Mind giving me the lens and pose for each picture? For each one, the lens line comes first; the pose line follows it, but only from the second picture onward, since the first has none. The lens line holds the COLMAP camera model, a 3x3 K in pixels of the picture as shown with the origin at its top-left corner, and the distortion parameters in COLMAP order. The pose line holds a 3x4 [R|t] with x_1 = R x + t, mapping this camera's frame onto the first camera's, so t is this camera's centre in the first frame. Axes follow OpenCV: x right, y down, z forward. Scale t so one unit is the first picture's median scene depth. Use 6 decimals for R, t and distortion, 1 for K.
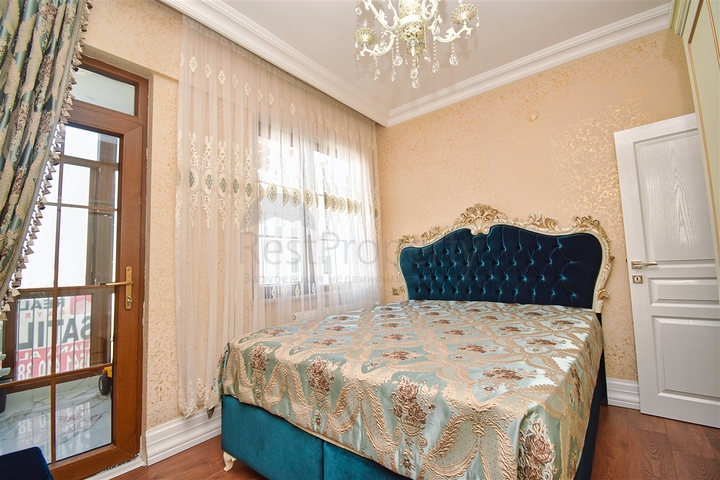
lens RADIAL K [[321.2, 0, 360.9], [0, 321.2, 237.9], [0, 0, 1]] dist [-0.004957, -0.009360]
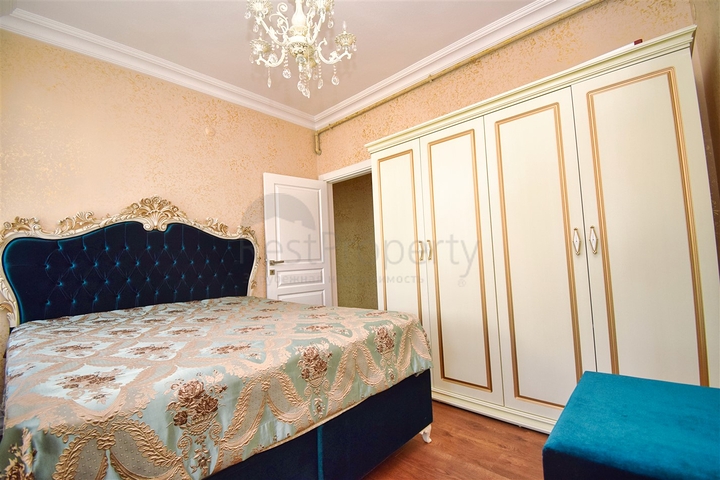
lens RADIAL K [[321.2, 0, 363.2], [0, 321.2, 236.3], [0, 0, 1]] dist [-0.004957, -0.009360]
pose [[0.042368, 0.101457, 0.993937, -0.554422], [-0.041121, 0.994165, -0.099728, 0.079366], [-0.998255, -0.036646, 0.046293, 0.423395]]
